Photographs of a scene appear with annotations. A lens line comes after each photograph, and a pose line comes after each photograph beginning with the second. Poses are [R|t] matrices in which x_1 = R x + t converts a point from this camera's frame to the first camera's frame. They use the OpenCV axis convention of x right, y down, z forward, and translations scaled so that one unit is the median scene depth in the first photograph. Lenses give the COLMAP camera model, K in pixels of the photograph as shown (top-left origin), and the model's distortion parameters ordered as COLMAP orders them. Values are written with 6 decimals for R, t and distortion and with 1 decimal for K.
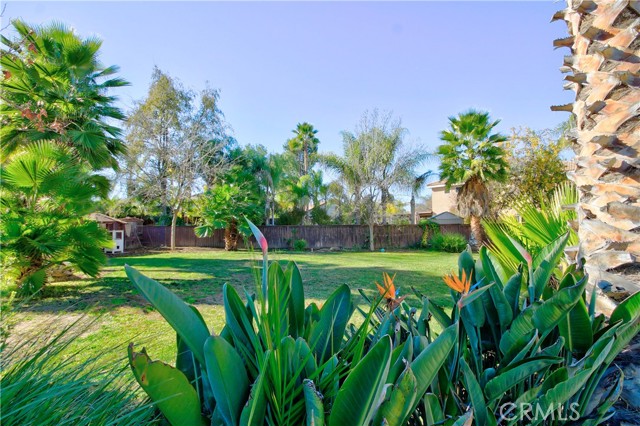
lens RADIAL K [[292.6, 0, 322.2], [0, 292.6, 219.7], [0, 0, 1]] dist [-0.026600, -0.000188]
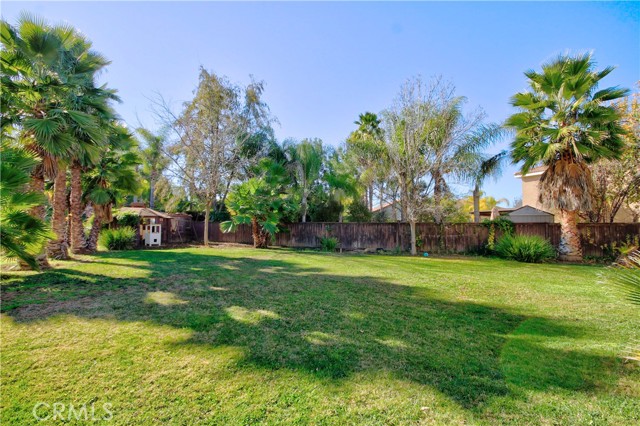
lens RADIAL K [[292.6, 0, 322.2], [0, 292.6, 219.7], [0, 0, 1]] dist [-0.026600, -0.000188]
pose [[0.951496, 0.009825, -0.307504, 0.176748], [-0.010414, 0.999946, -0.000277, 0.013898], [0.307485, 0.003466, 0.951547, 0.171660]]
